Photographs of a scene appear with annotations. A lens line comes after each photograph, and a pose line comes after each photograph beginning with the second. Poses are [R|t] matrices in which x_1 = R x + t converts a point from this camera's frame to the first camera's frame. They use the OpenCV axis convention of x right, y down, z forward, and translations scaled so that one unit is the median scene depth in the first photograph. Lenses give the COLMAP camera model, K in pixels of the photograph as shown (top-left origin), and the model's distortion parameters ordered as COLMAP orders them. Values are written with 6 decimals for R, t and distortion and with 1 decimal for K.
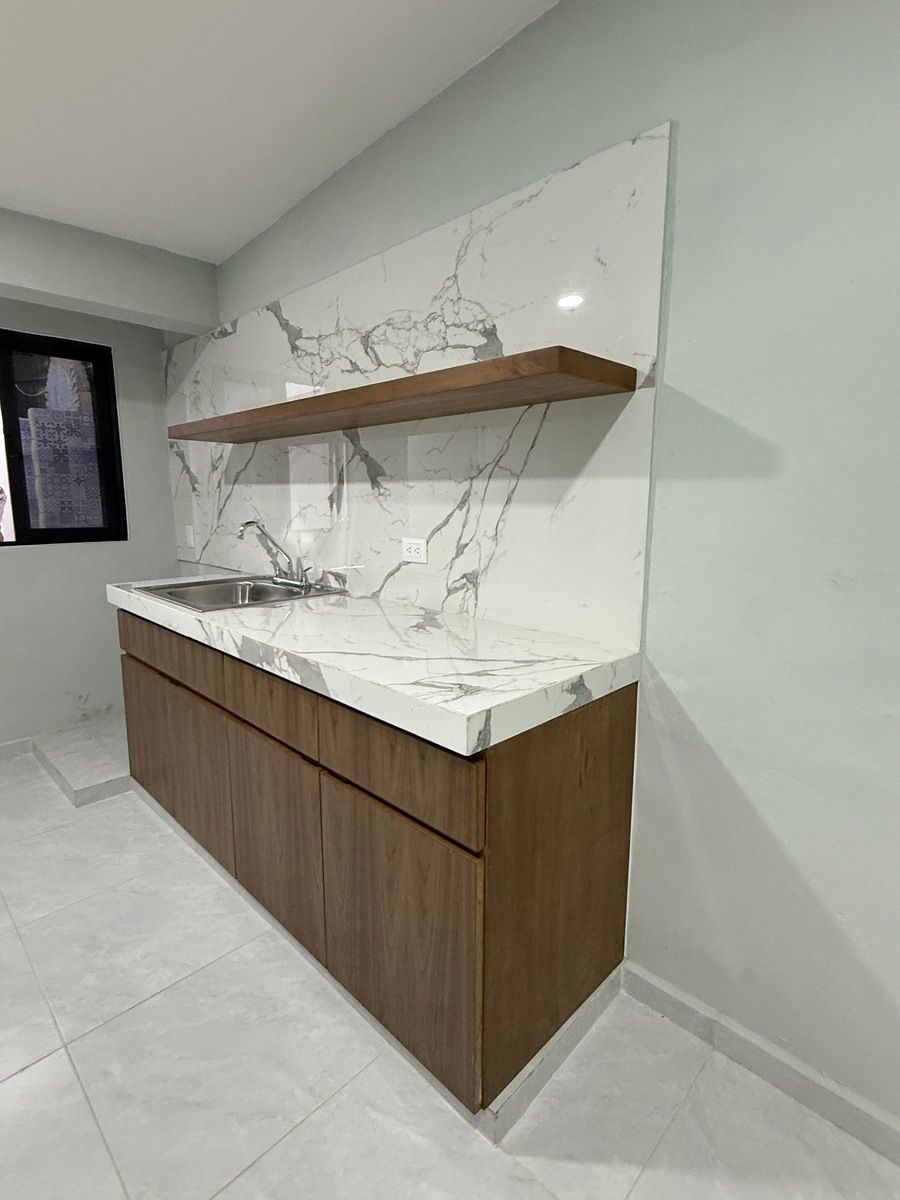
lens RADIAL K [[592.5, 0, 451.7], [0, 592.5, 593.3], [0, 0, 1]] dist [0.001202, 0.000336]
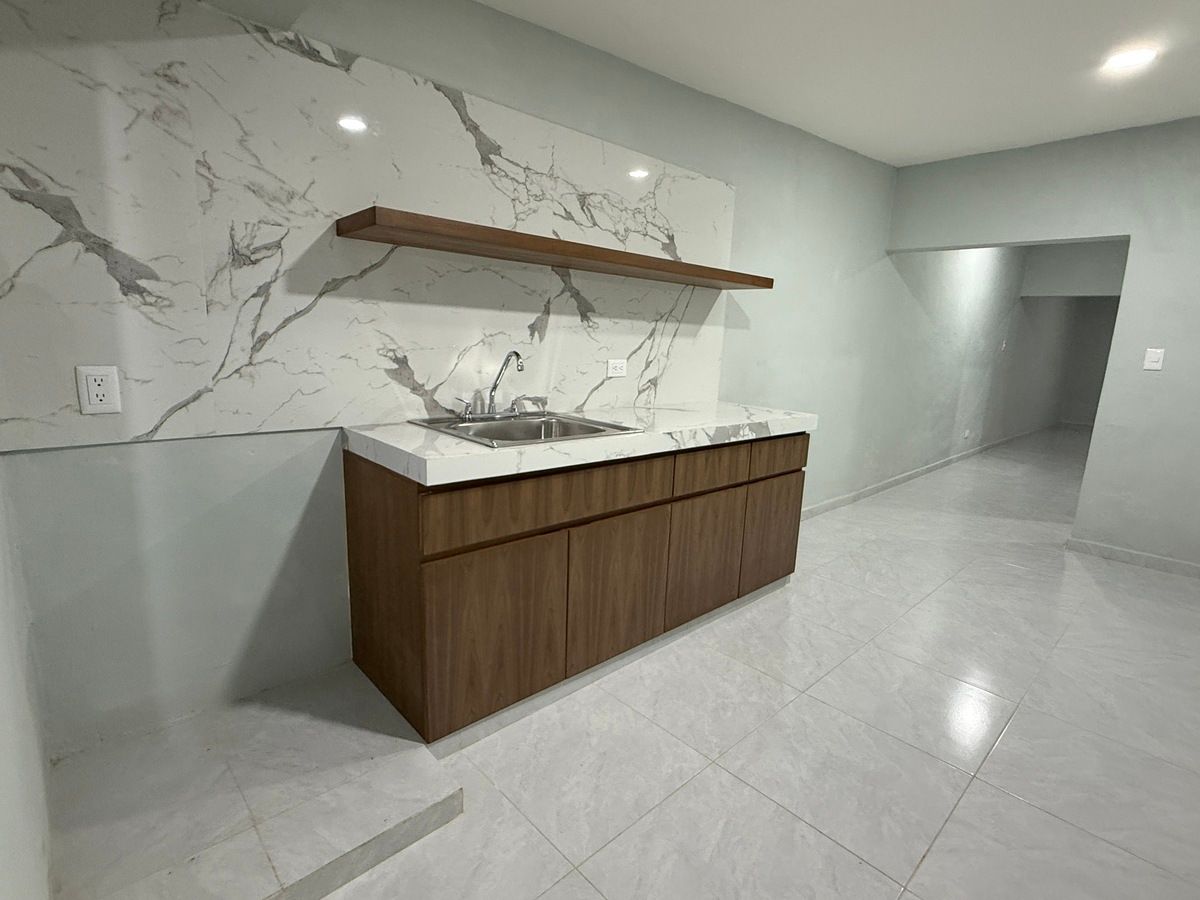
lens RADIAL K [[592.5, 0, 600.0], [0, 592.5, 450.0], [0, 0, 1]] dist [0.001202, 0.000336]
pose [[0.039059, -0.189853, 0.981035, -1.468887], [0.120293, 0.975538, 0.183999, -0.145121], [-0.991970, 0.110825, 0.060942, 0.964972]]
